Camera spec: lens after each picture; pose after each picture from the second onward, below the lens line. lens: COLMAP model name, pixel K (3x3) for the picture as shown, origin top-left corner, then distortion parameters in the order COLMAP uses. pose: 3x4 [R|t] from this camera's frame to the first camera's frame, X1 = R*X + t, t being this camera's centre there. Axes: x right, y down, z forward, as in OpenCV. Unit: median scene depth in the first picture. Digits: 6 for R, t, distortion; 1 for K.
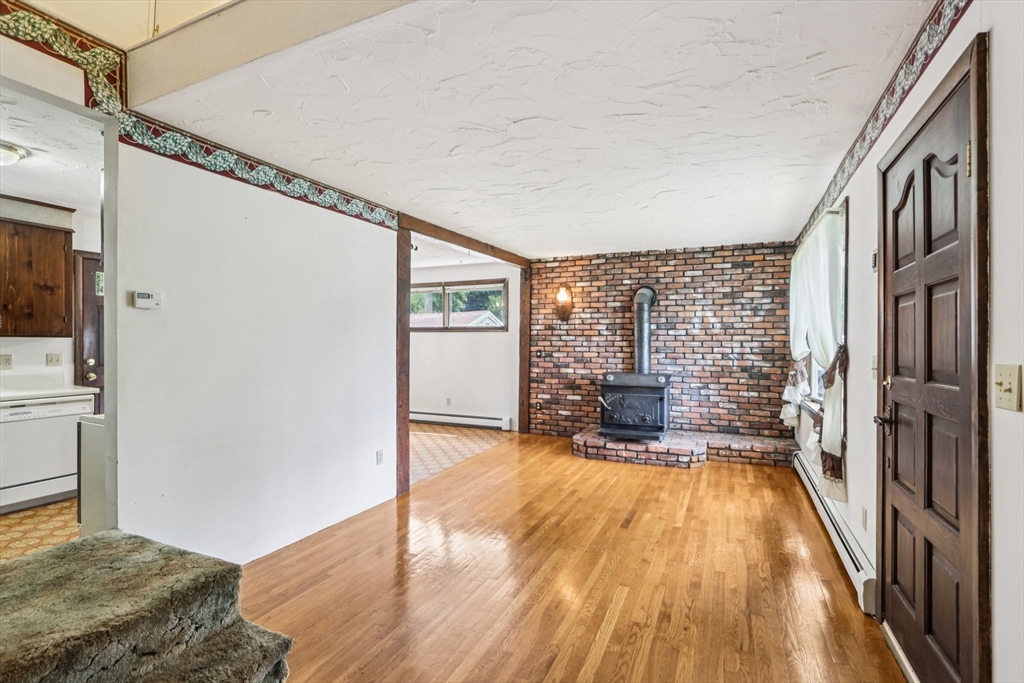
lens RADIAL K [[505.4, 0, 527.5], [0, 505.4, 344.2], [0, 0, 1]] dist [-0.014676, 0.001865]
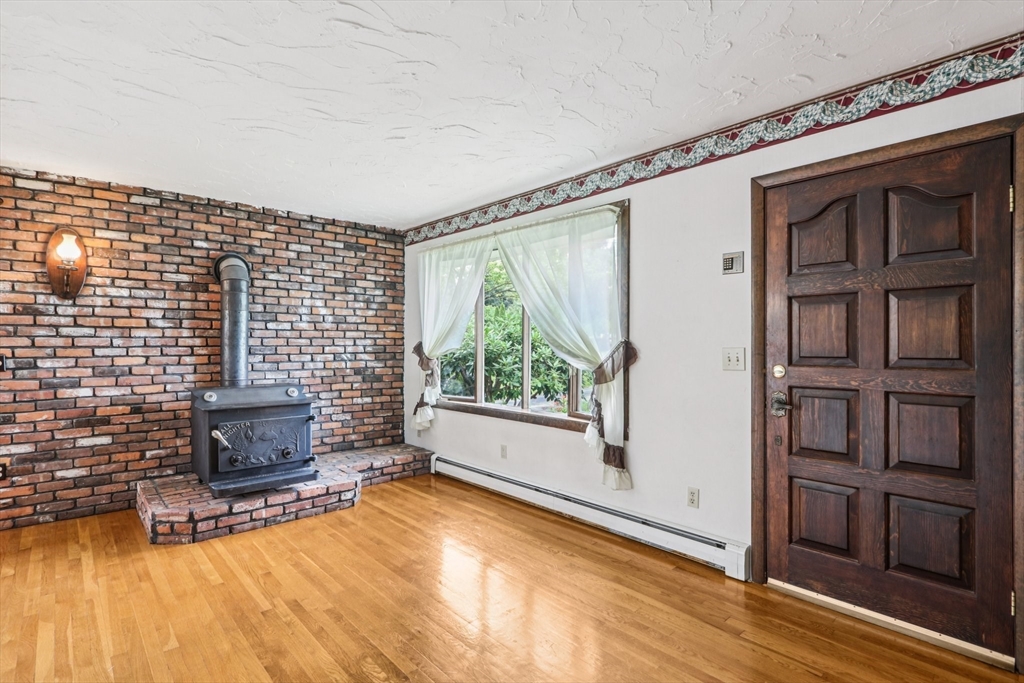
lens RADIAL K [[505.4, 0, 501.9], [0, 505.4, 349.7], [0, 0, 1]] dist [-0.014676, 0.001865]
pose [[0.427625, -0.015024, 0.903831, -0.226528], [0.006553, 0.999887, 0.013521, 0.003217], [-0.903932, 0.000141, 0.427675, 0.412115]]
